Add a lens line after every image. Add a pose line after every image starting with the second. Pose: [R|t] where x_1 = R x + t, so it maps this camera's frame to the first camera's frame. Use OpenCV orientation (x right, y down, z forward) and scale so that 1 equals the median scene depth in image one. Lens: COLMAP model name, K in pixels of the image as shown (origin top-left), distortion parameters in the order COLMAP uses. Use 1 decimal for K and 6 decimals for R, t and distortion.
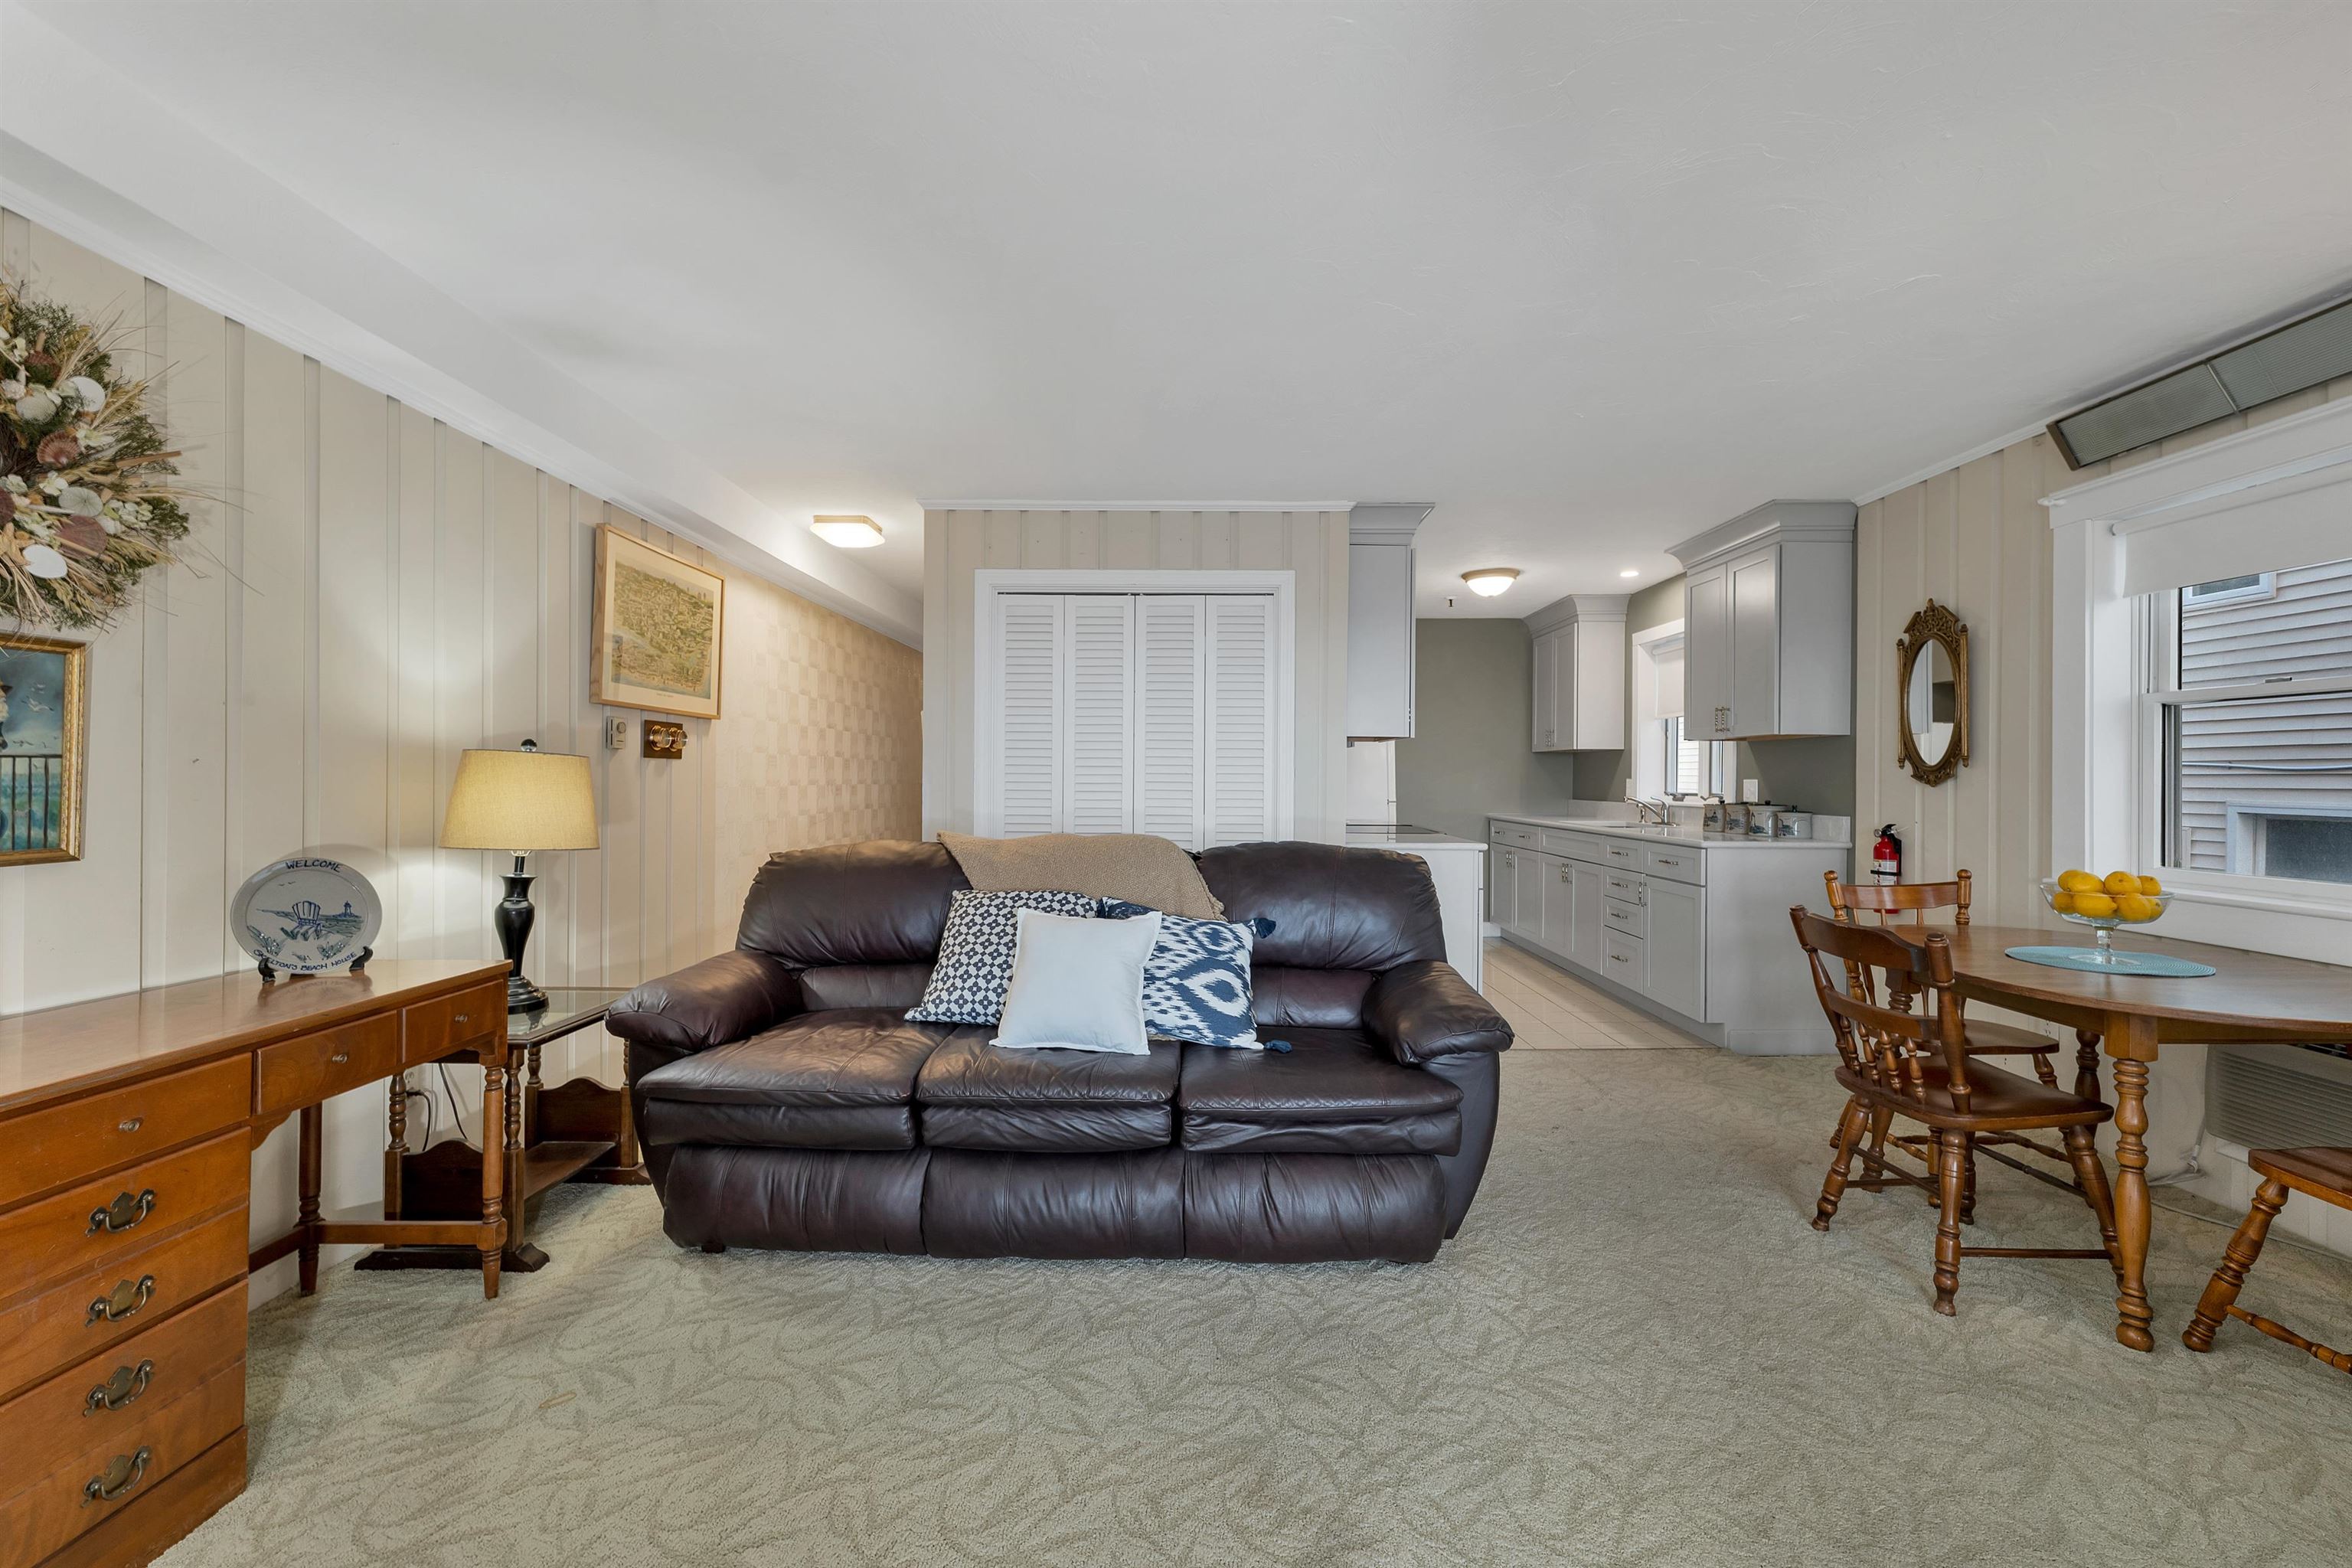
lens RADIAL K [[966.6, 0, 1177.0], [0, 966.6, 772.0], [0, 0, 1]] dist [0.001727, 0.000239]
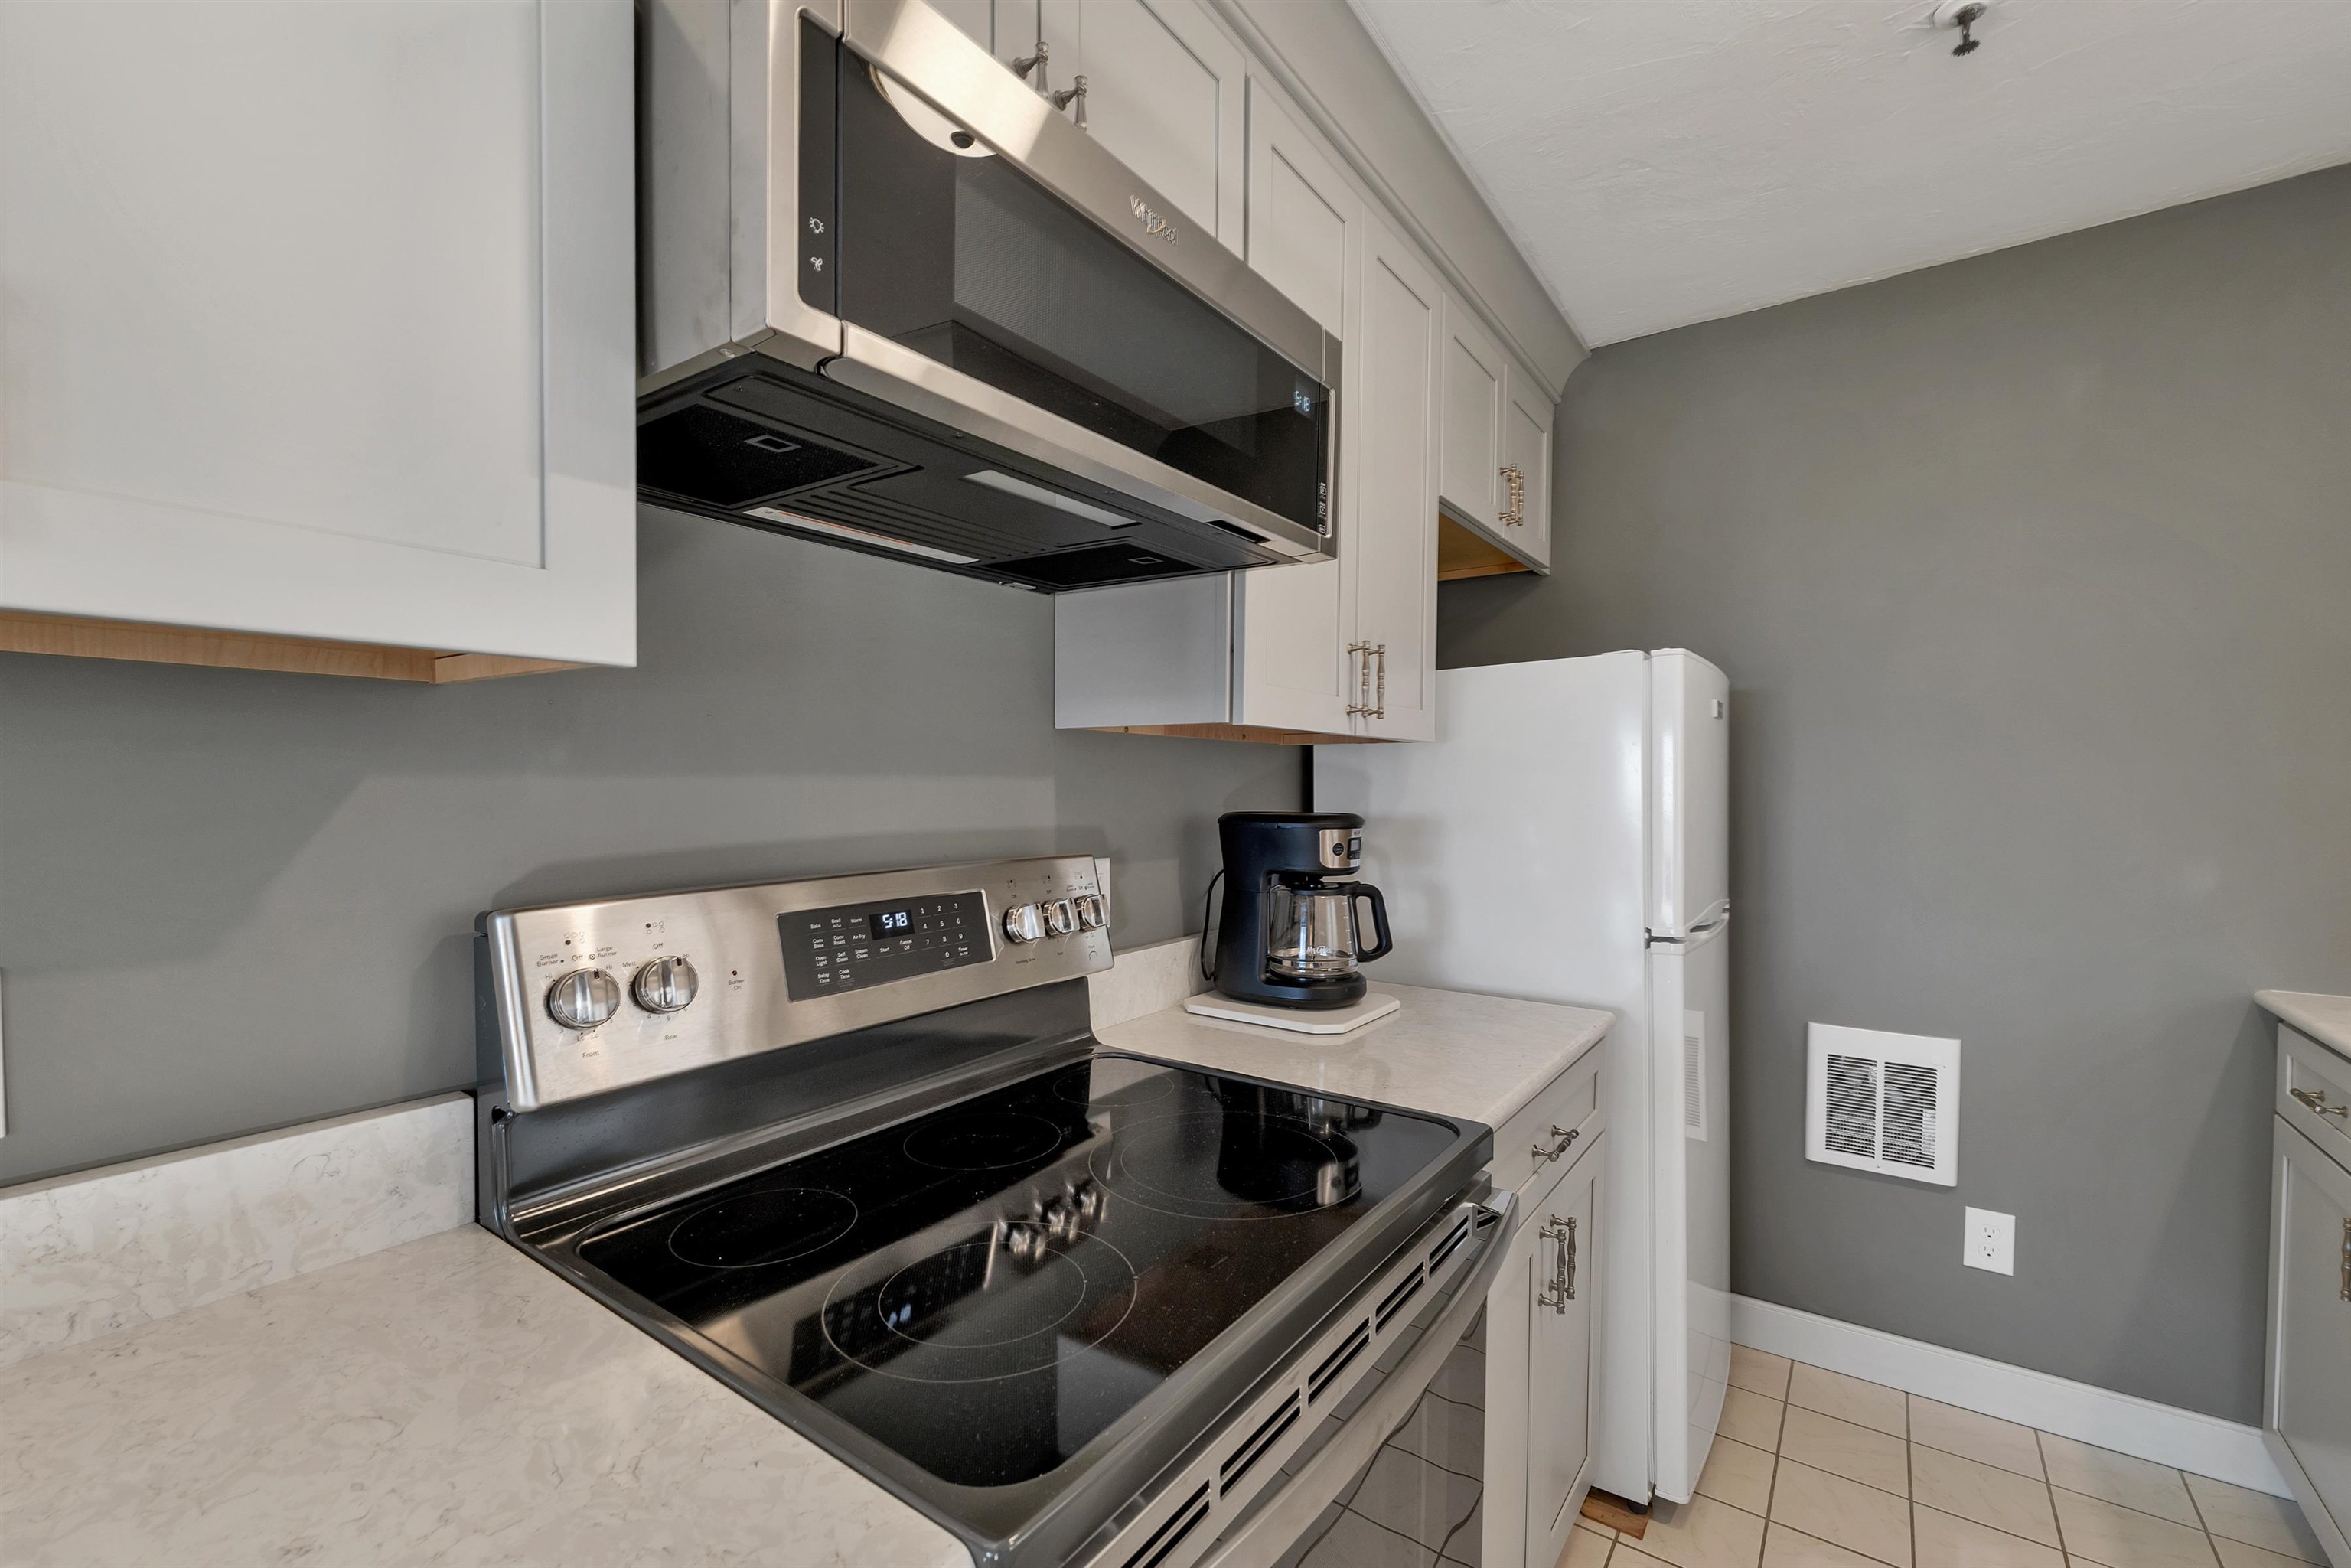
lens RADIAL K [[988.9, 0, 1169.7], [0, 988.9, 806.0], [0, 0, 1]] dist [0.000200, 0.000182]
pose [[0.818689, 0.014875, -0.574044, 0.441182], [0.000210, 0.999657, 0.026203, -0.018021], [0.574237, -0.021573, 0.818405, 1.185443]]
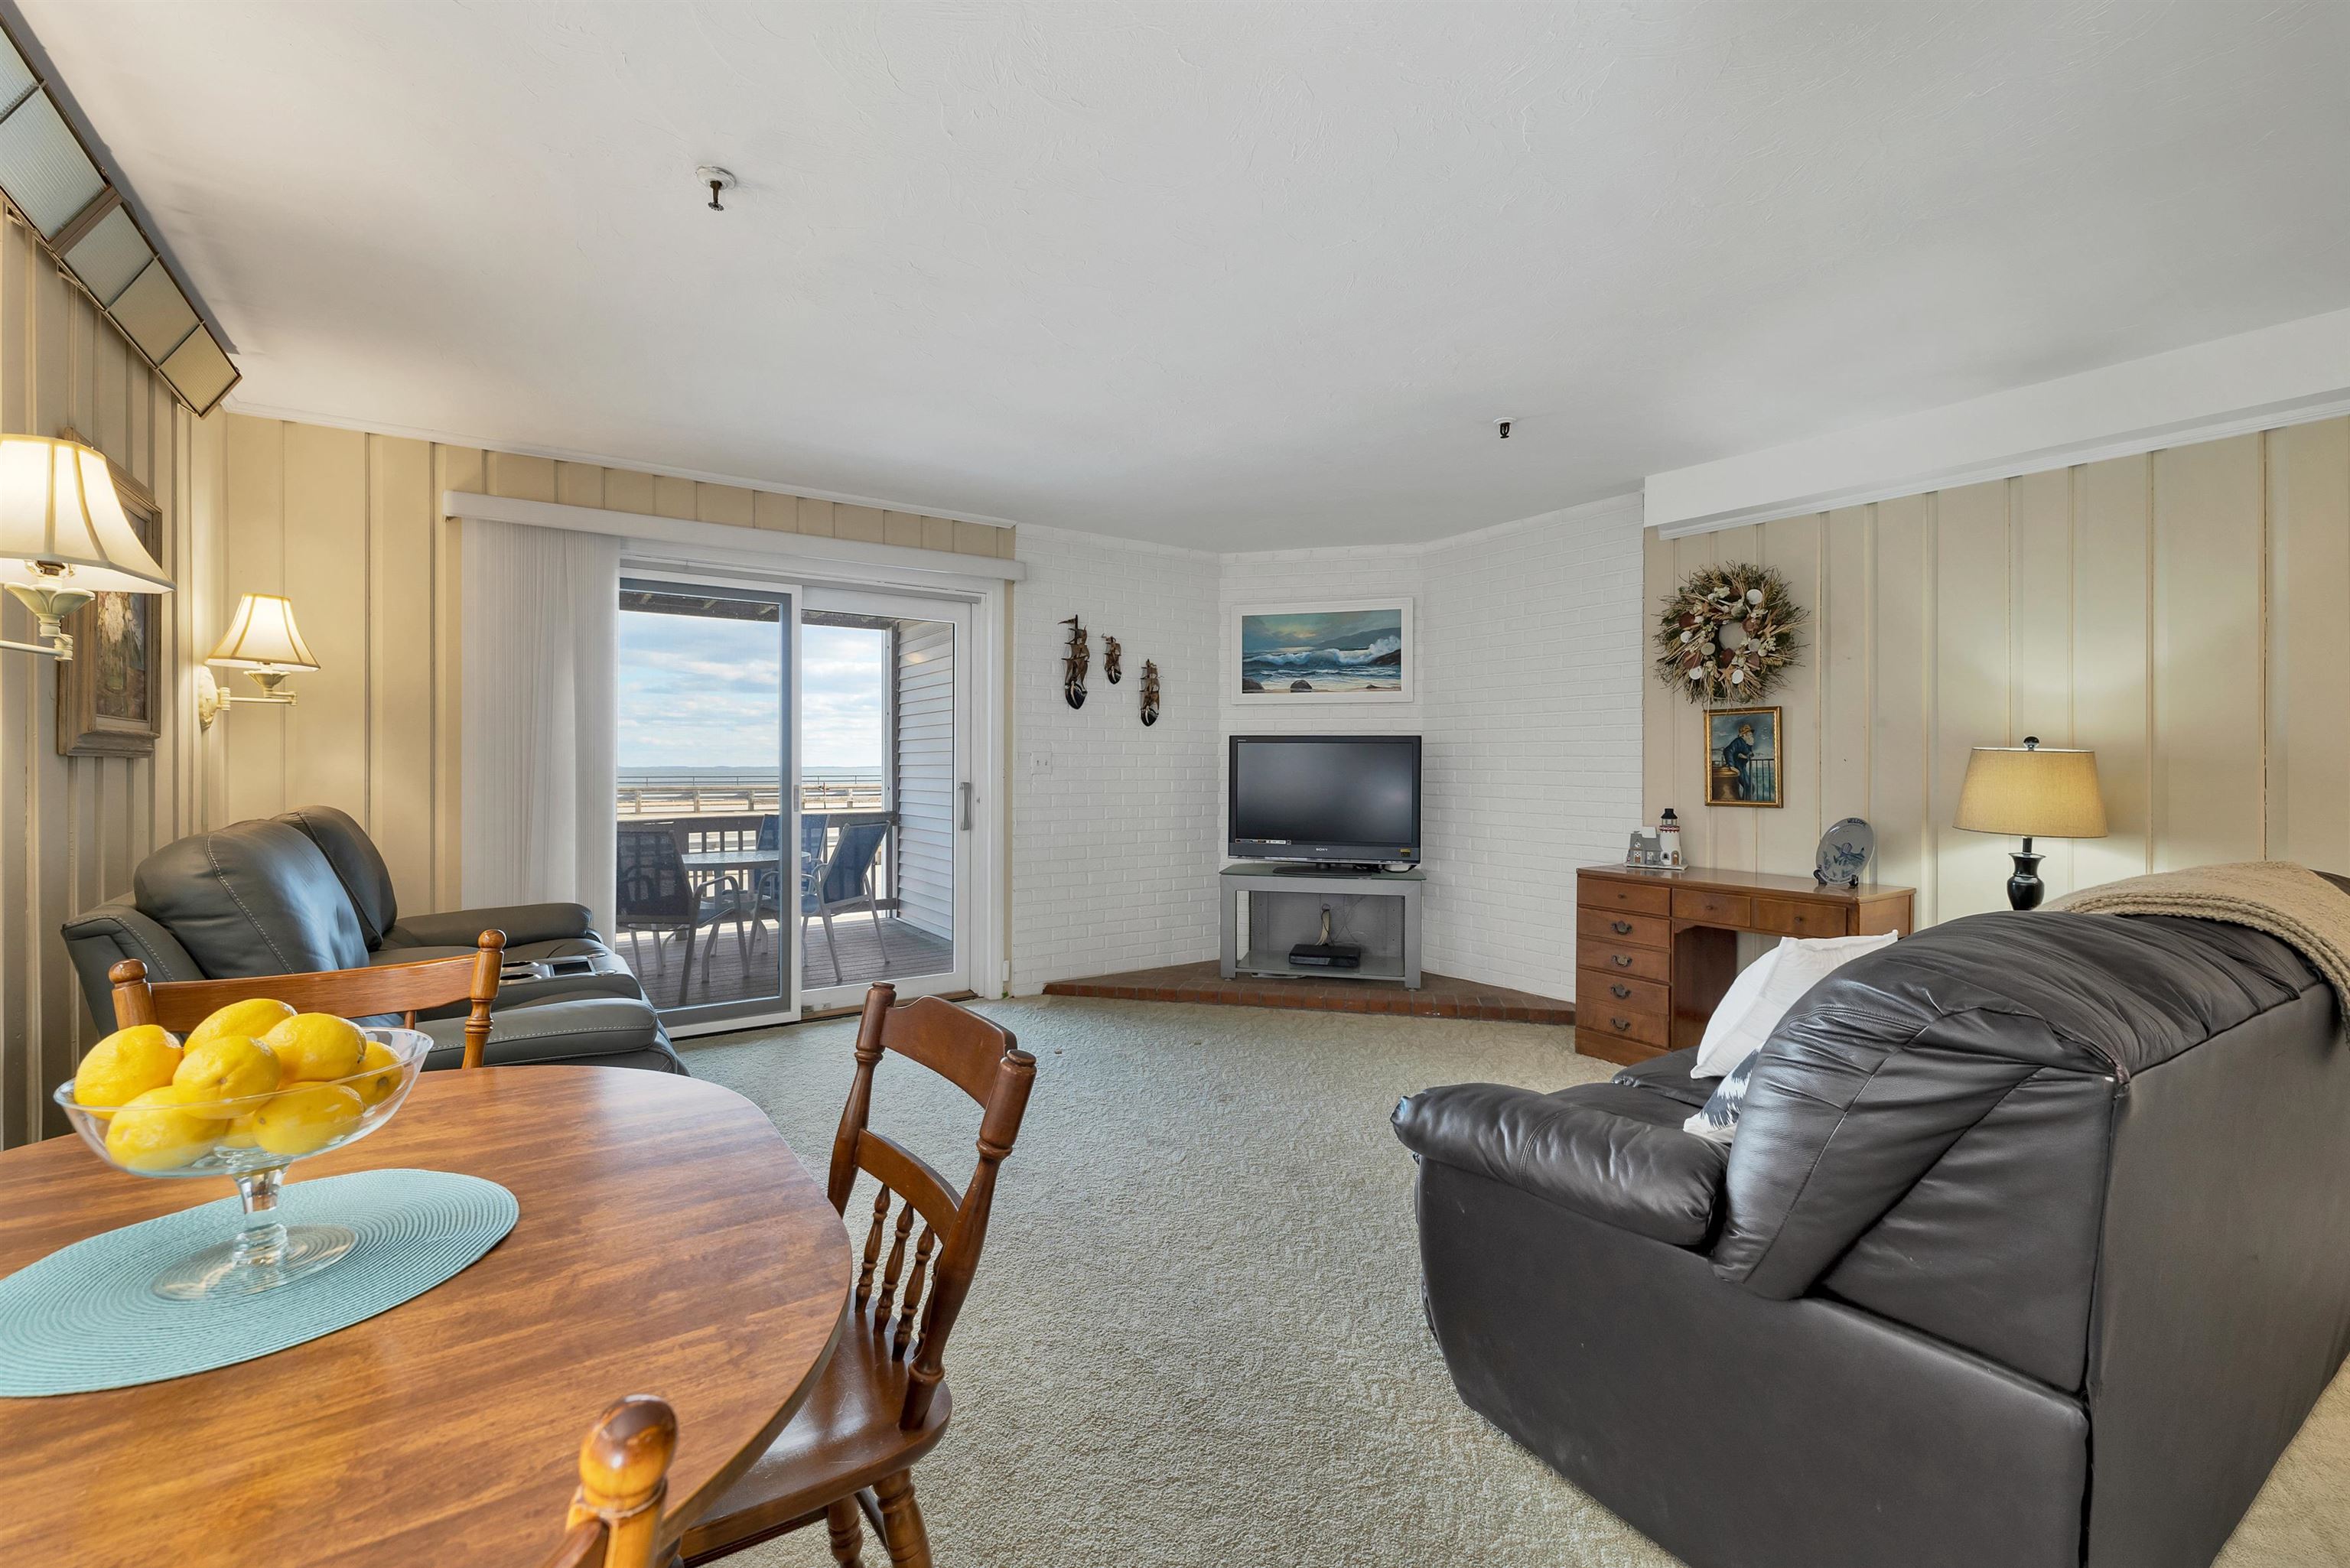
lens RADIAL K [[984.8, 0, 1170.3], [0, 984.8, 772.8], [0, 0, 1]] dist [0.000746, 0.000252]
pose [[-0.820357, -0.004375, -0.571835, 0.559876], [-0.004218, 0.999990, -0.001600, 0.010170], [0.571837, 0.001099, -0.820367, 0.930534]]
